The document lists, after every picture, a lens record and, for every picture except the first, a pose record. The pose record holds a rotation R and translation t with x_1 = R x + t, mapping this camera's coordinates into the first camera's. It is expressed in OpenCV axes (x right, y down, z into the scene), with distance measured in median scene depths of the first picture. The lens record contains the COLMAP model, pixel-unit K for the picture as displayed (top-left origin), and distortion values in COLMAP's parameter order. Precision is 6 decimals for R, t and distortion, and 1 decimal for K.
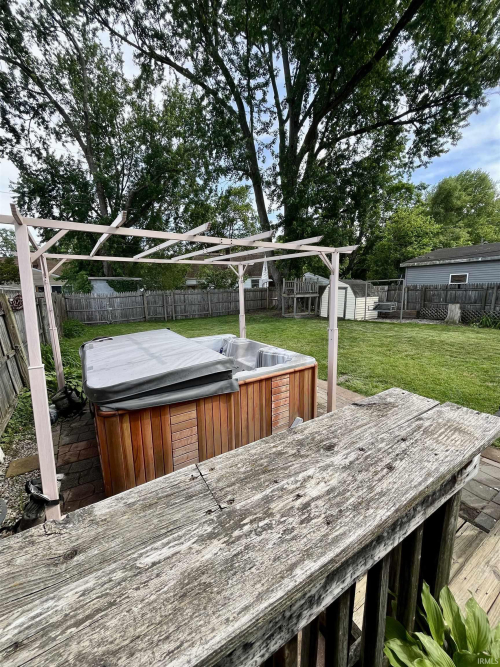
lens RADIAL K [[269.2, 0, 249.3], [0, 269.2, 334.0], [0, 0, 1]] dist [0.000750, 0.000073]
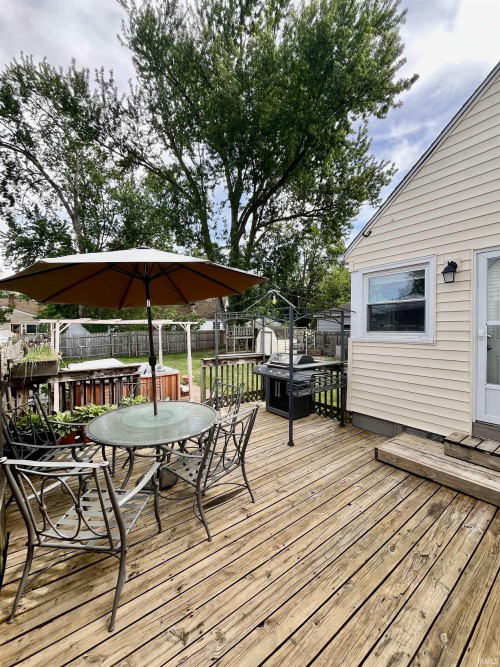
lens RADIAL K [[269.2, 0, 250.7], [0, 269.2, 332.9], [0, 0, 1]] dist [0.000750, 0.000073]
pose [[0.996225, 0.011448, 0.086056, 0.088254], [0.001314, 0.989165, -0.146800, 0.015236], [-0.086804, 0.146359, 0.985416, -0.176002]]
